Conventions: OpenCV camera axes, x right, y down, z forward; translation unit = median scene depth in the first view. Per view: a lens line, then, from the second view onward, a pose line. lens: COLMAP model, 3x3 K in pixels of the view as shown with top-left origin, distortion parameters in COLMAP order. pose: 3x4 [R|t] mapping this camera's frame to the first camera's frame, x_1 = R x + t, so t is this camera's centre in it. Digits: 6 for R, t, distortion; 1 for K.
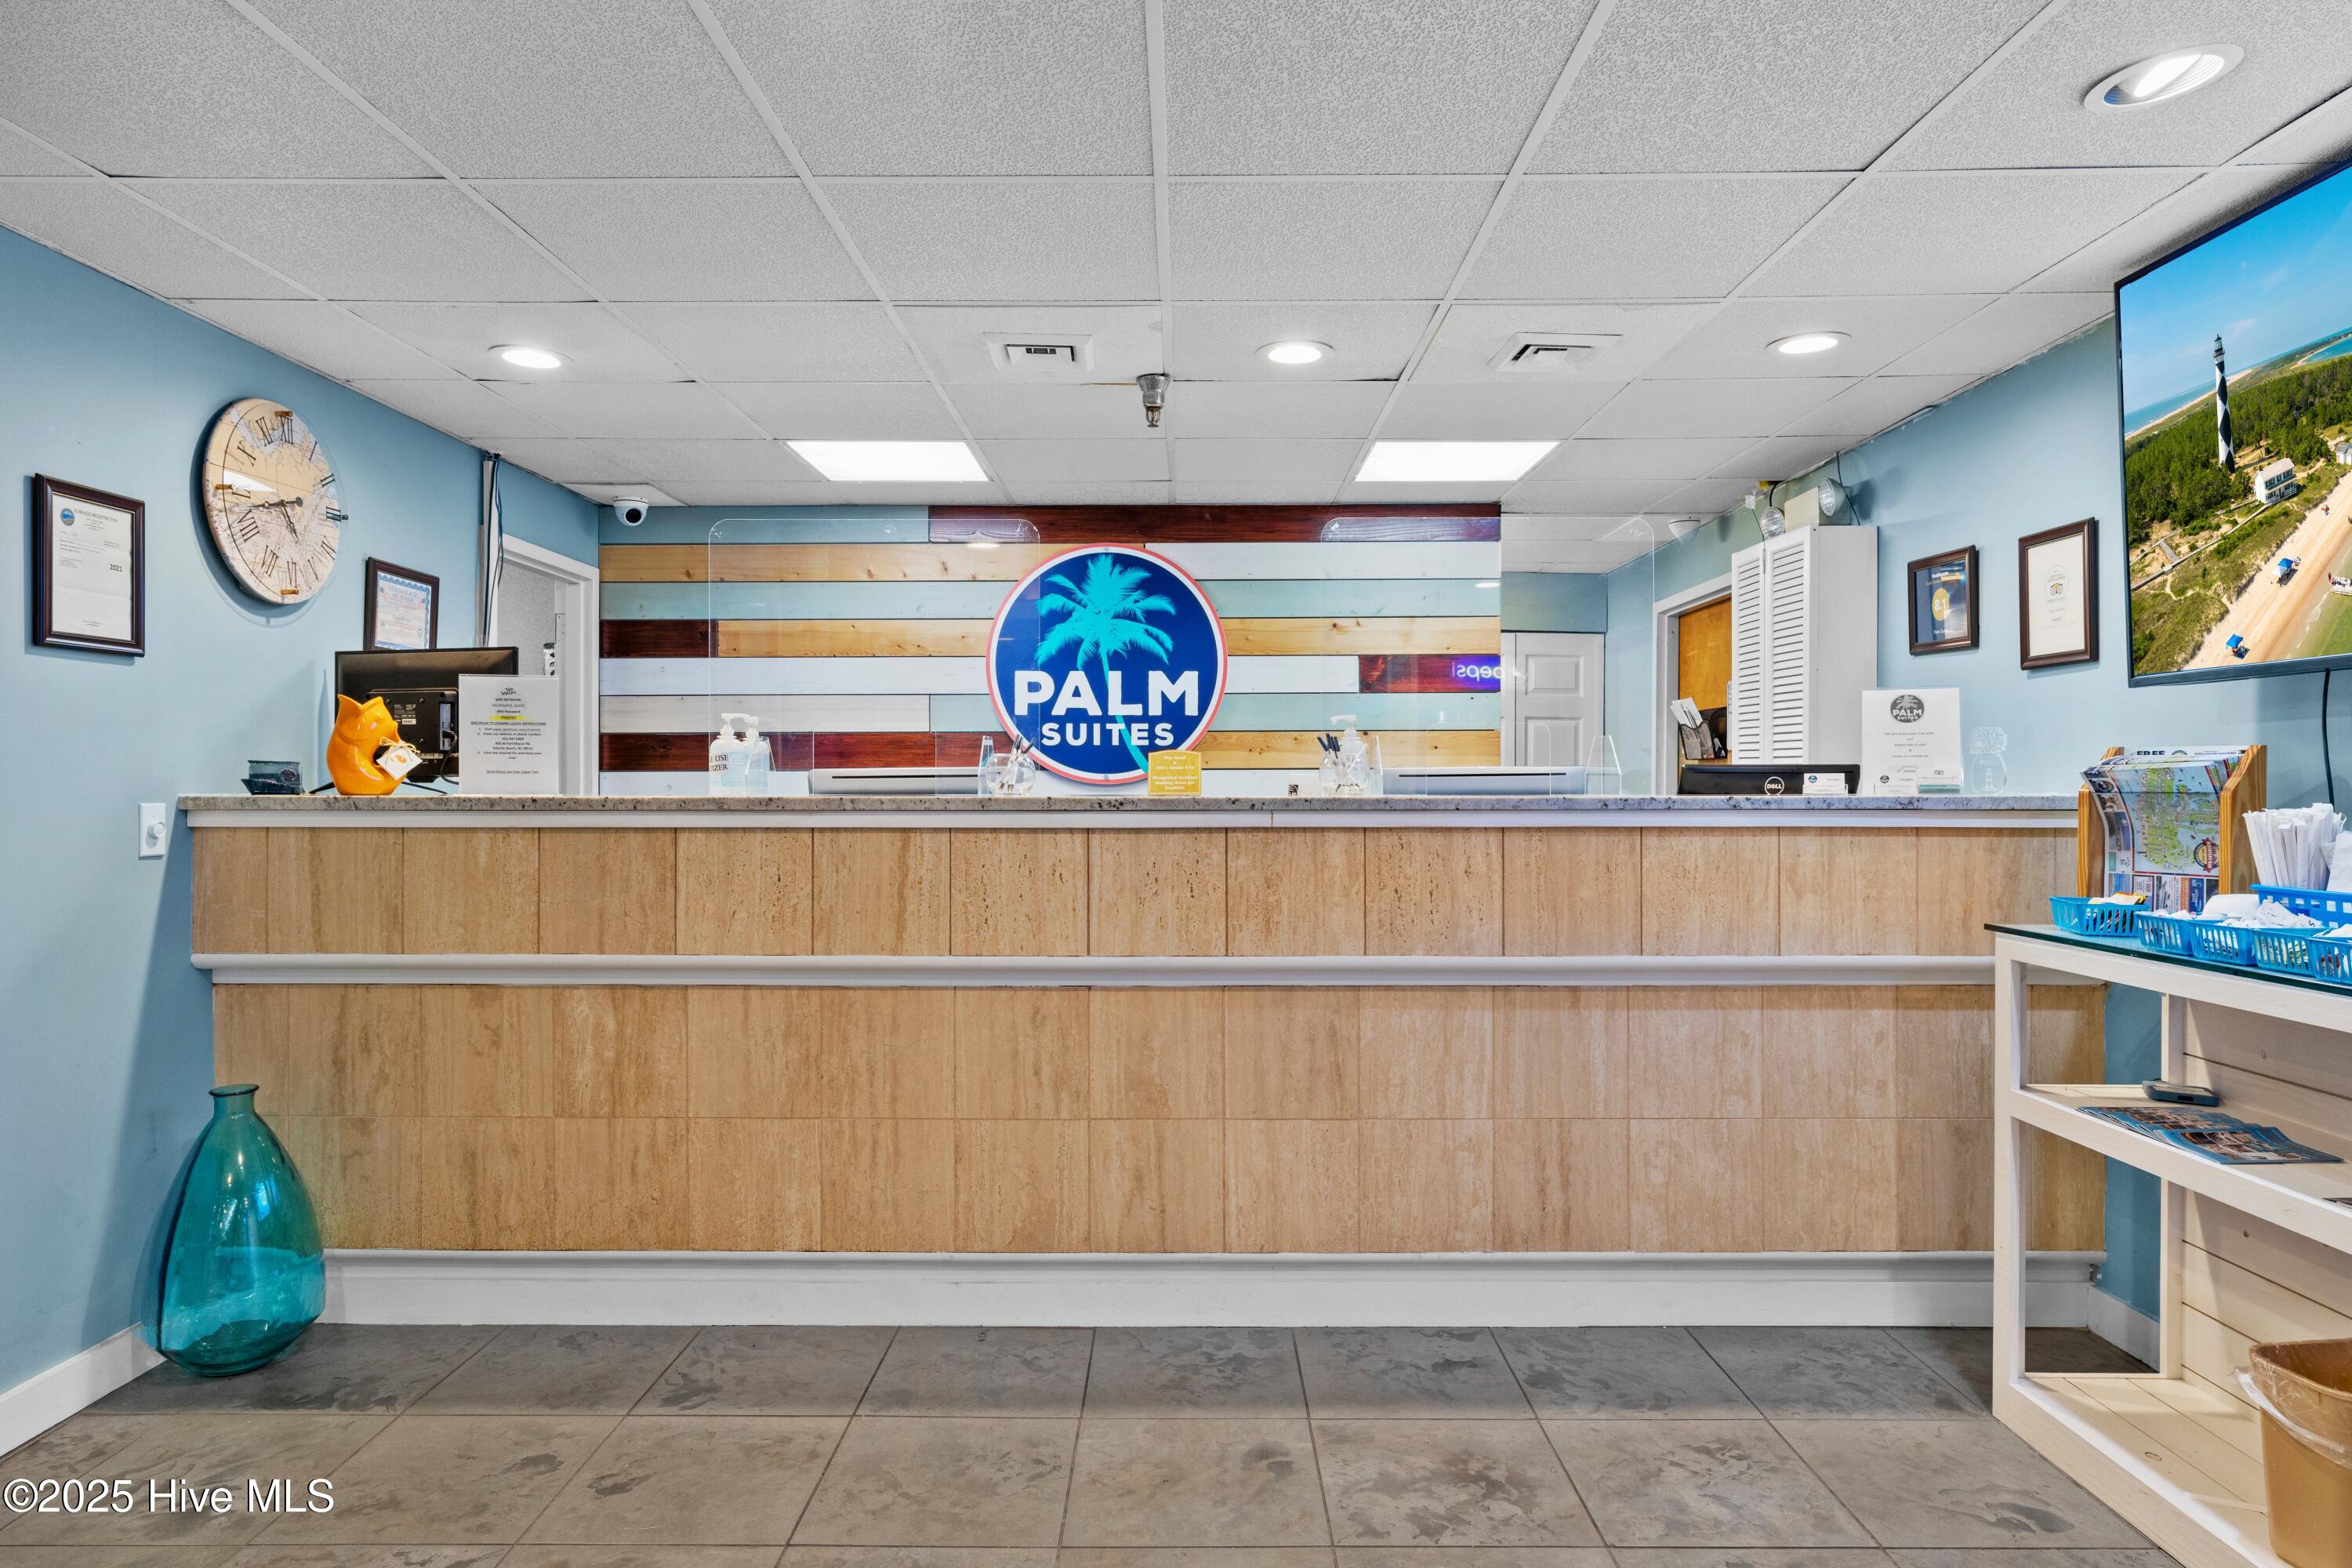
lens RADIAL K [[1398.3, 0, 1169.2], [0, 1398.3, 782.1], [0, 0, 1]] dist [-0.005700, 0.000236]
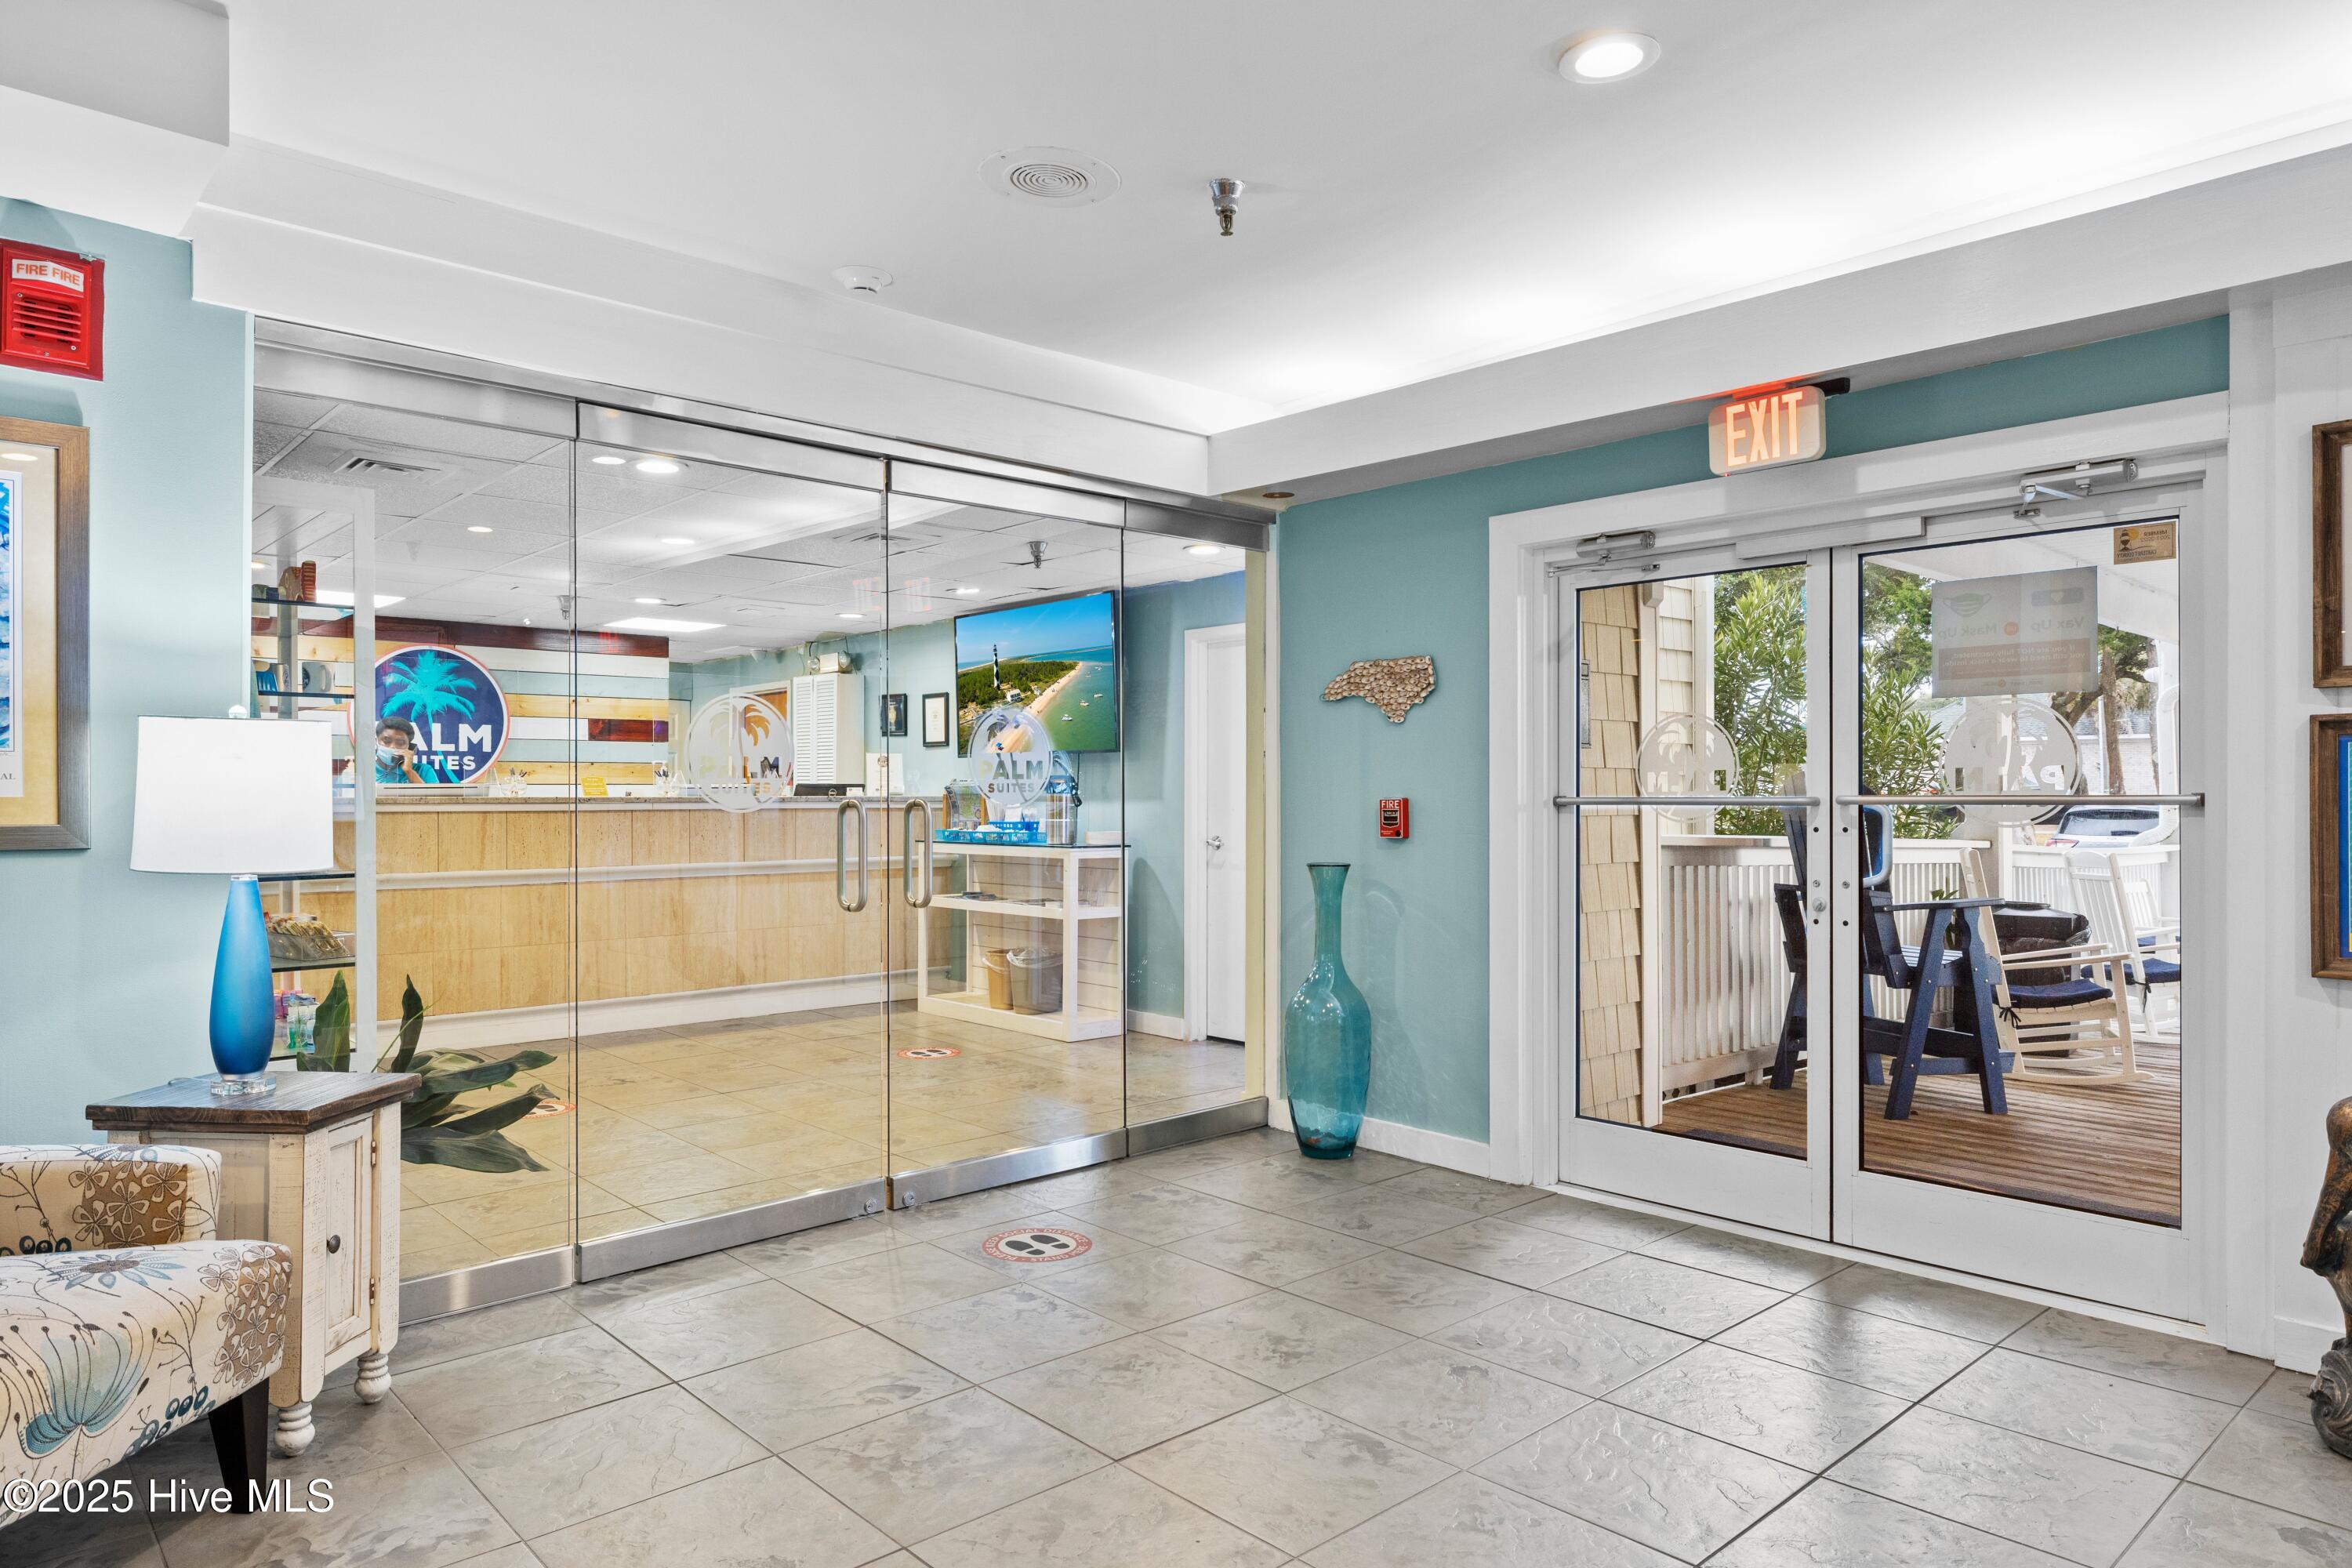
lens RADIAL K [[1398.3, 0, 1173.0], [0, 1398.3, 785.9], [0, 0, 1]] dist [-0.005700, 0.000236]
pose [[0.732681, 0.003233, 0.680565, -0.796979], [0.001397, 0.999979, -0.006254, 0.007188], [-0.680571, 0.005533, 0.732661, -1.187610]]
